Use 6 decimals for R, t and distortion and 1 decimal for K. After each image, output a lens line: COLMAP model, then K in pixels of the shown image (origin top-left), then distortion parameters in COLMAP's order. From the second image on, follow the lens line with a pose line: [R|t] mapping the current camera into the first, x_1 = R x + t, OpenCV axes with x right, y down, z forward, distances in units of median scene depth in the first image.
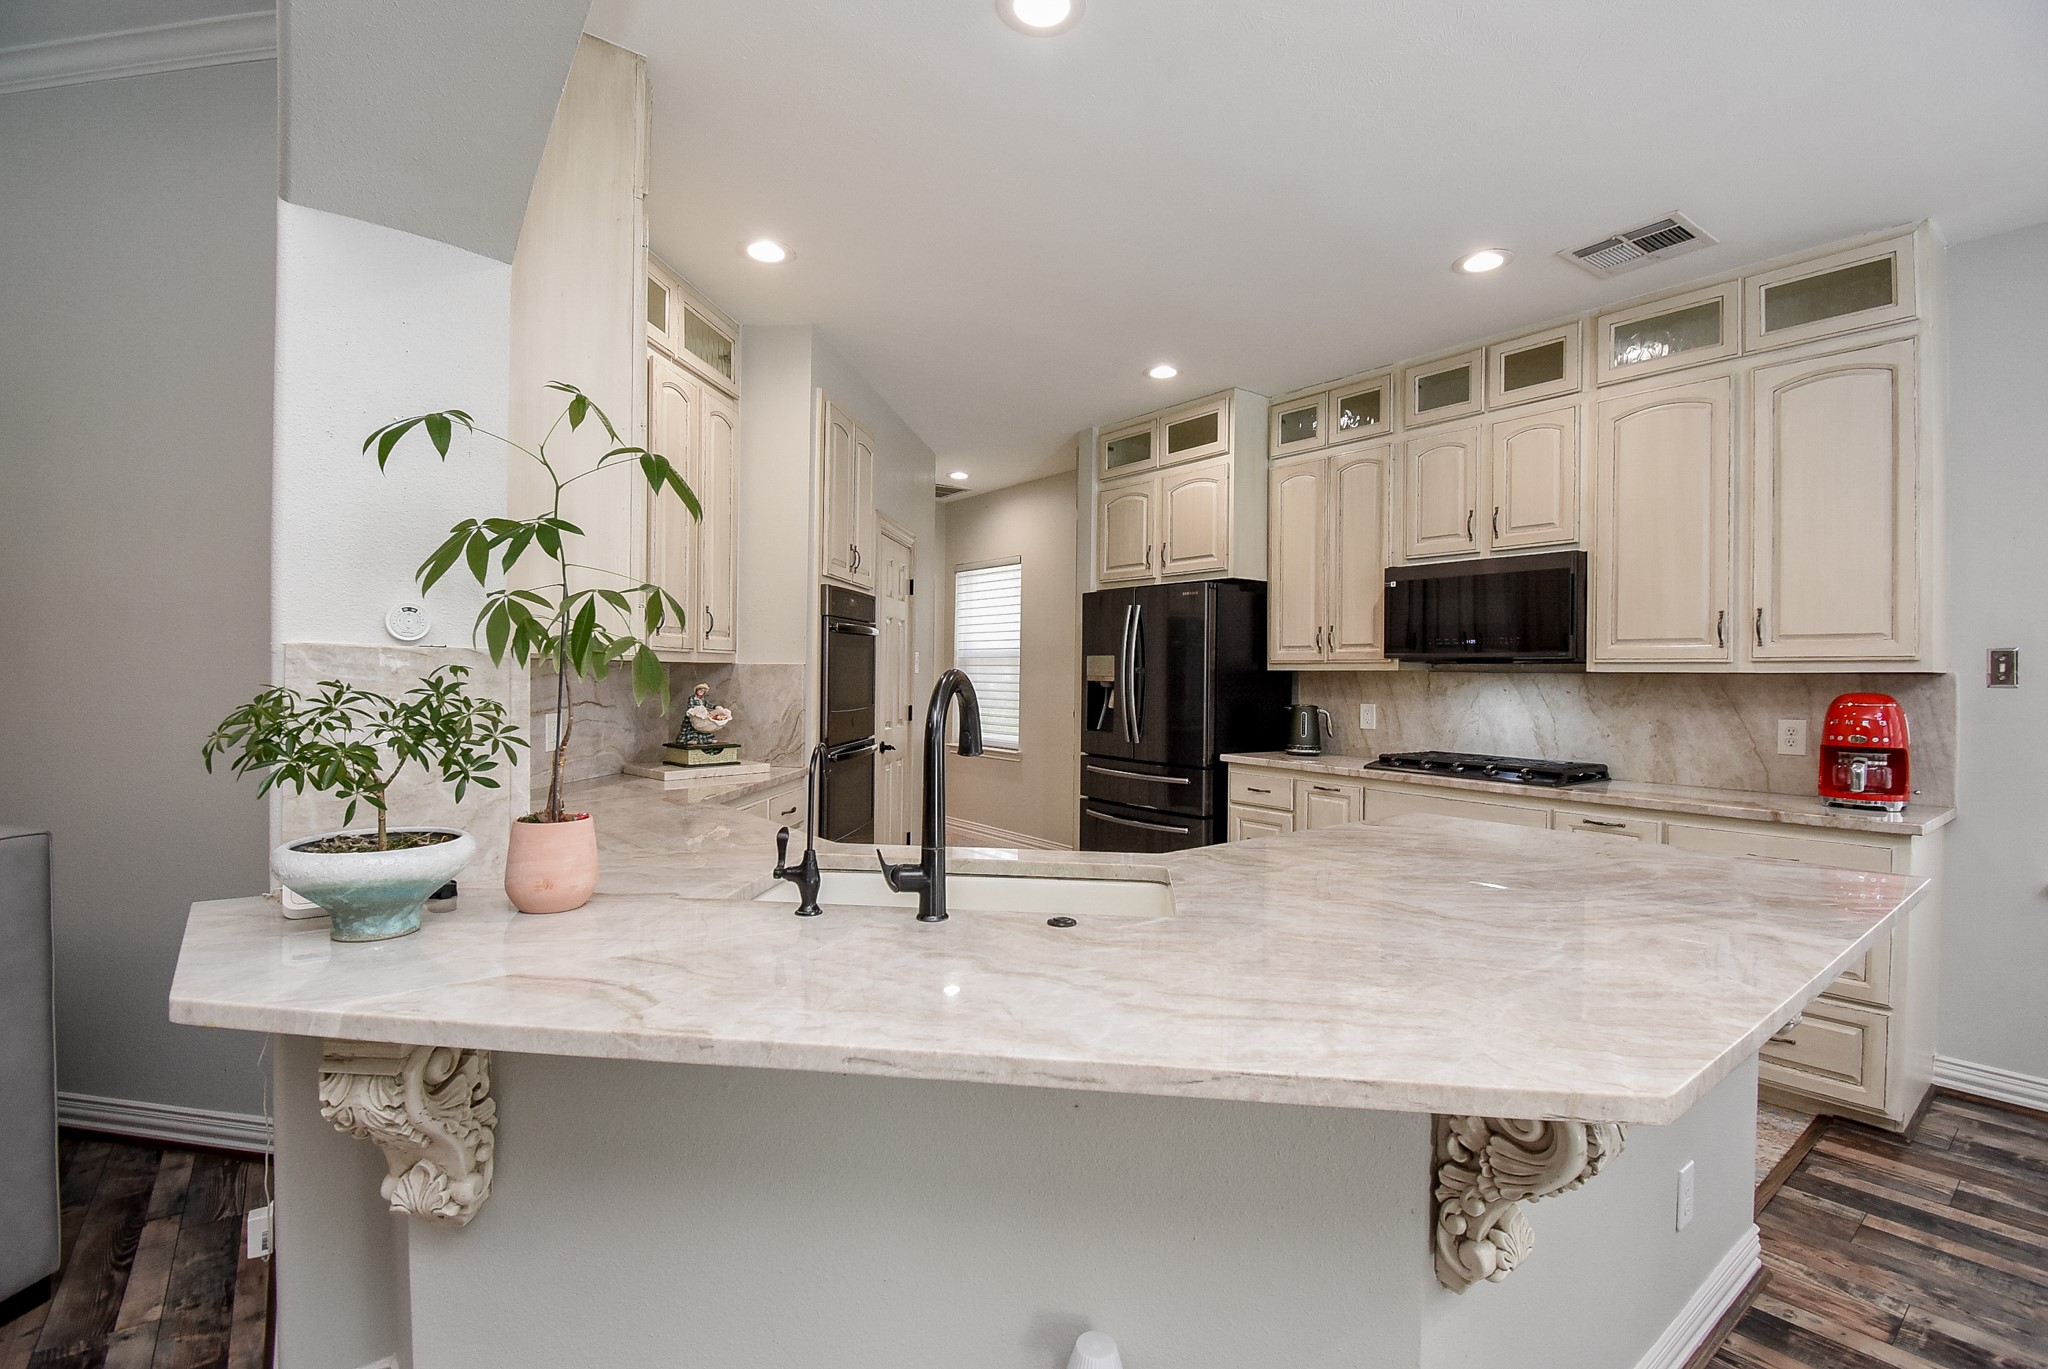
lens RADIAL K [[900.3, 0, 1019.8], [0, 900.3, 671.5], [0, 0, 1]] dist [0.018677, -0.024957]
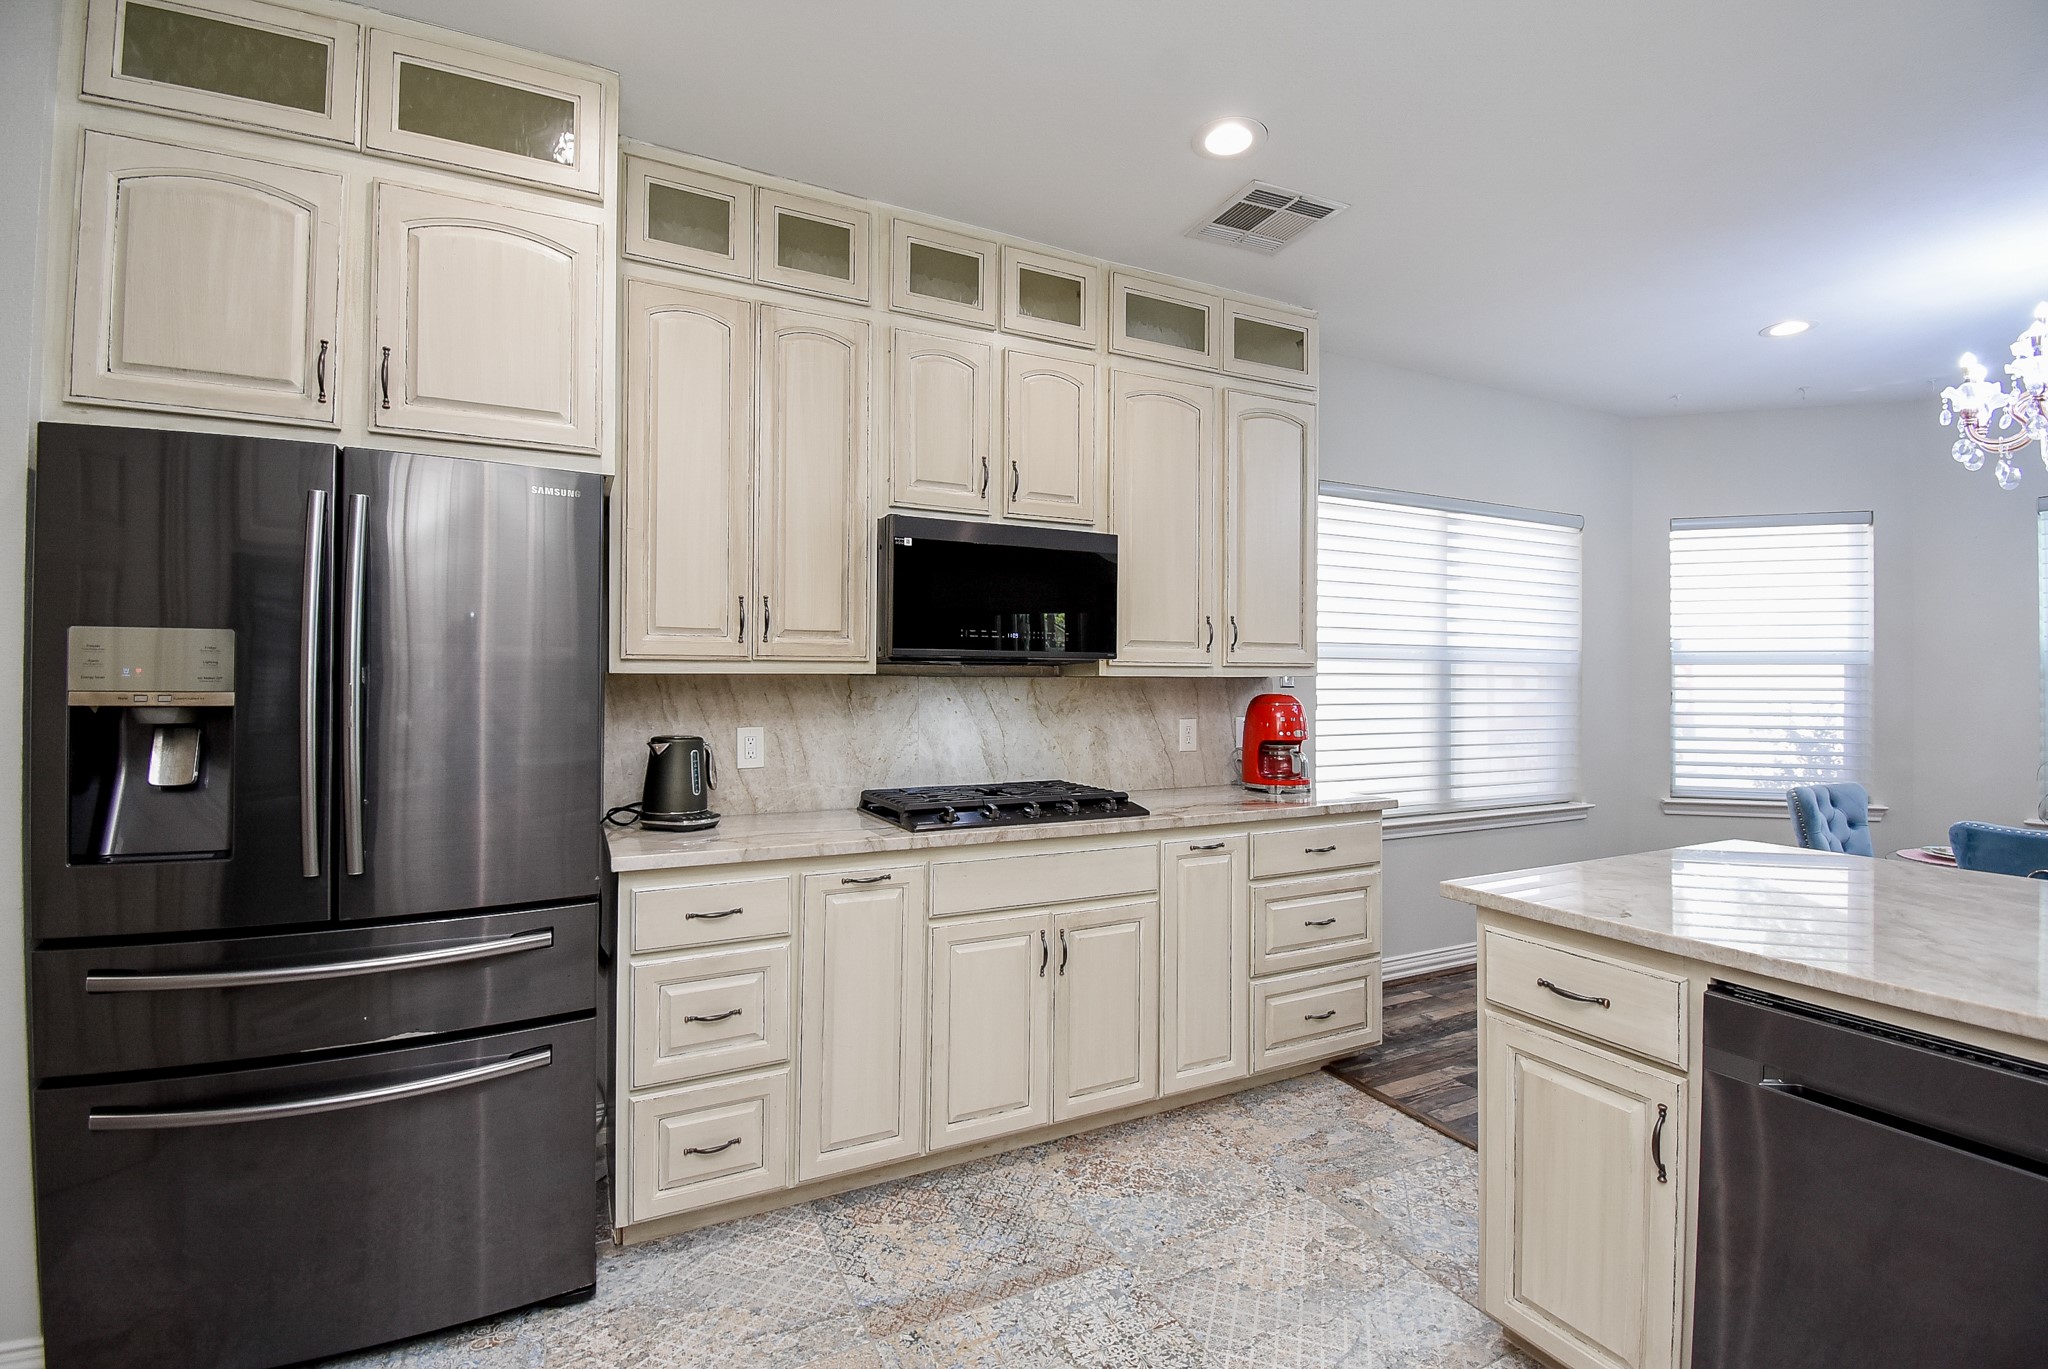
lens RADIAL K [[900.3, 0, 1019.8], [0, 900.3, 671.5], [0, 0, 1]] dist [0.018677, -0.024957]
pose [[0.194137, 0.000463, 0.980974, -0.201559], [-0.003090, 0.999995, 0.000140, -0.003243], [-0.980970, -0.003058, 0.194138, 0.772082]]
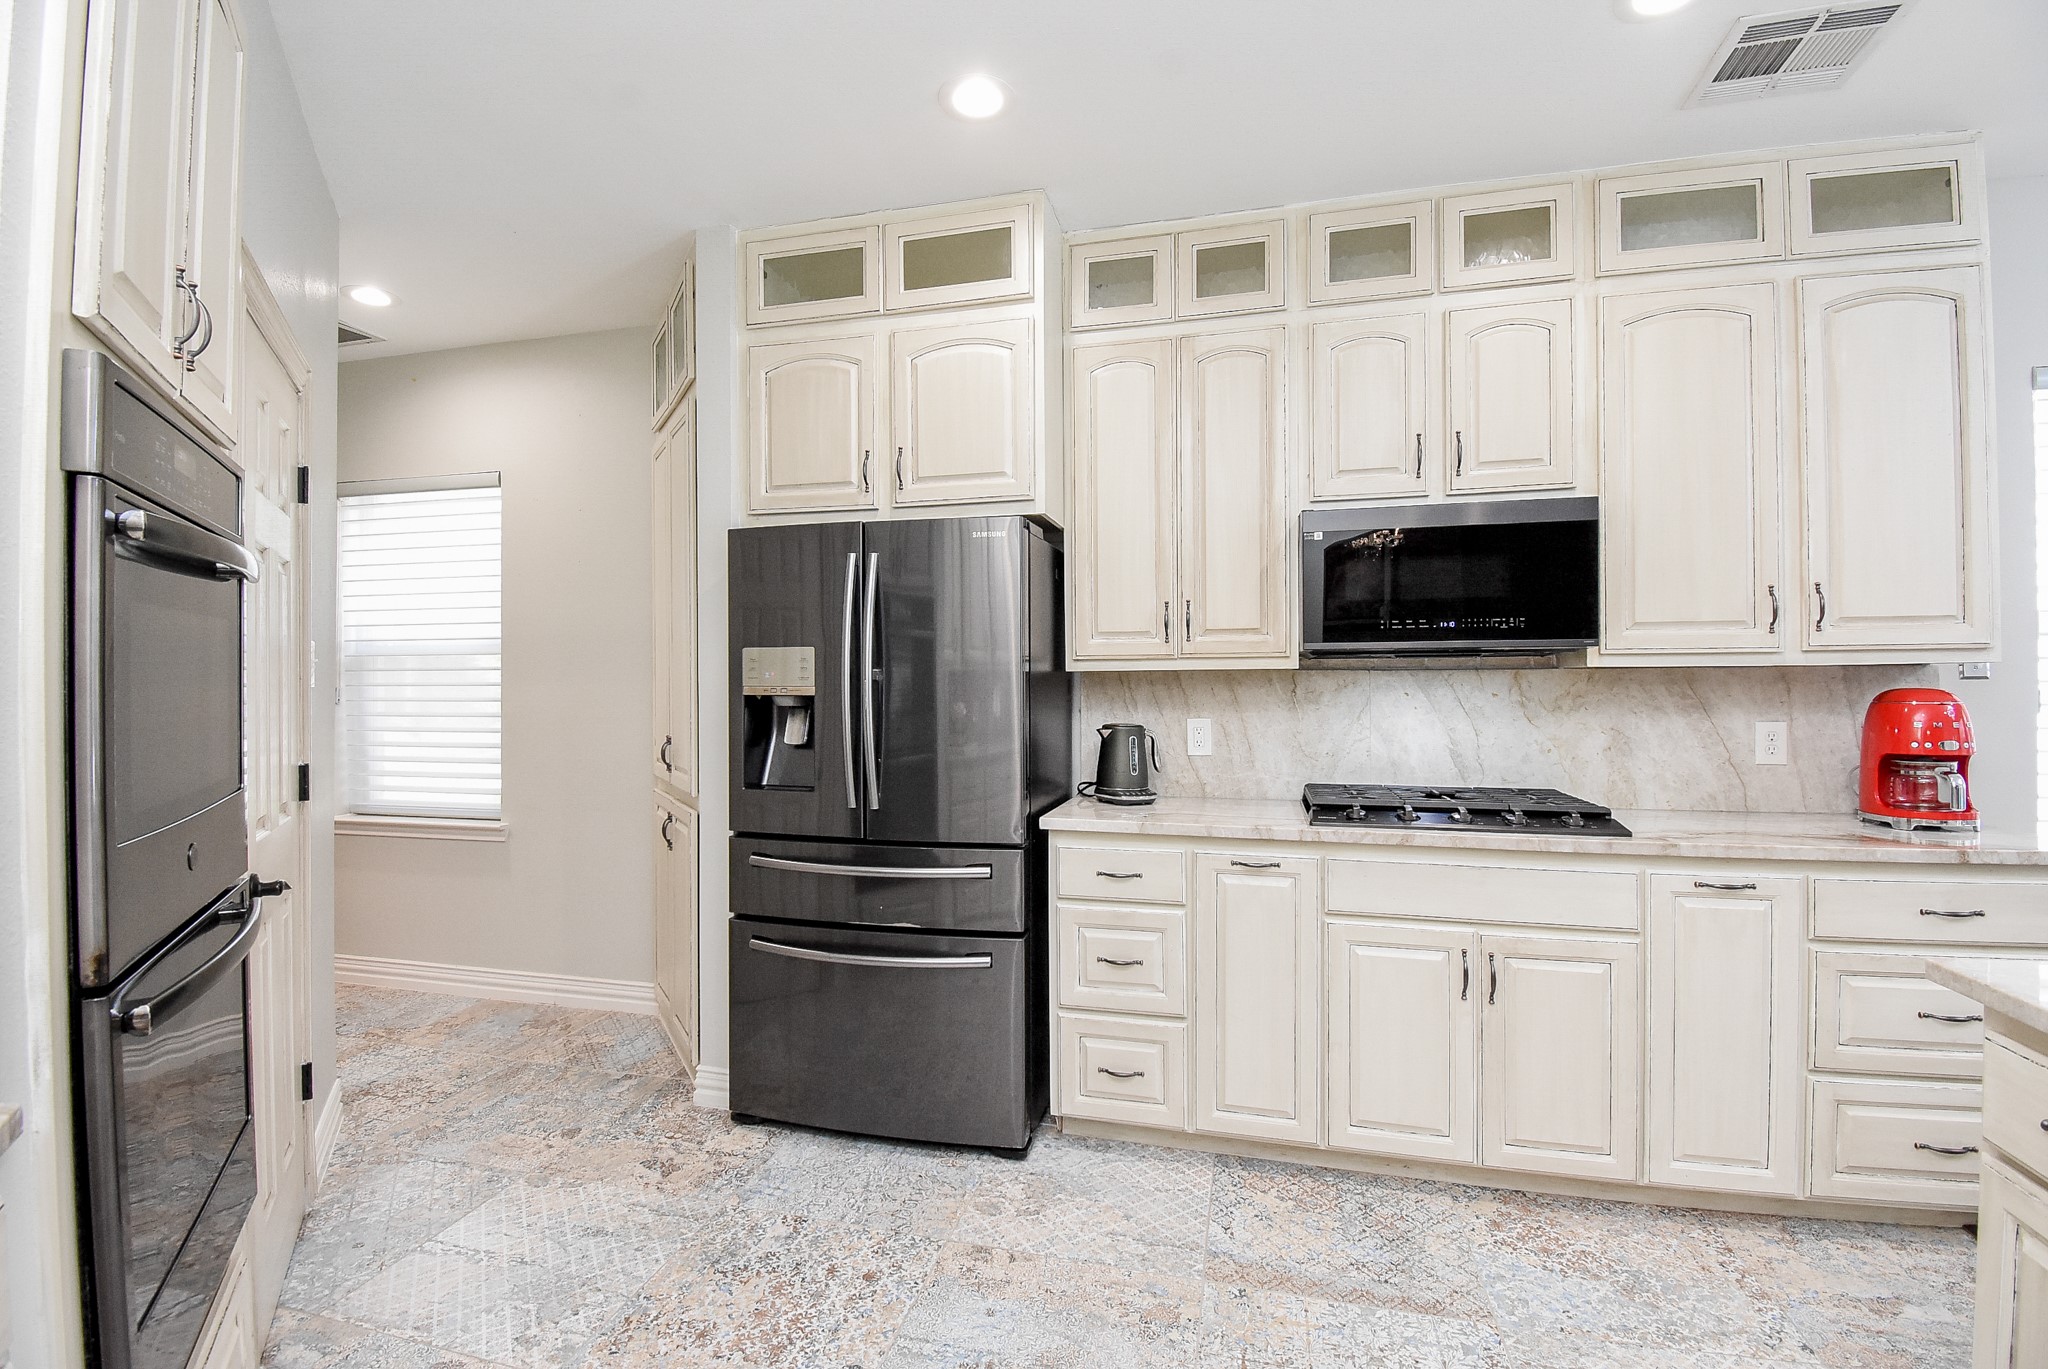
lens RADIAL K [[900.3, 0, 1019.8], [0, 900.3, 671.5], [0, 0, 1]] dist [0.018677, -0.024957]
pose [[0.787623, -0.011105, 0.616058, -0.153050], [0.013197, 0.999912, 0.001152, -0.002339], [-0.616016, 0.007223, 0.787700, 0.603833]]
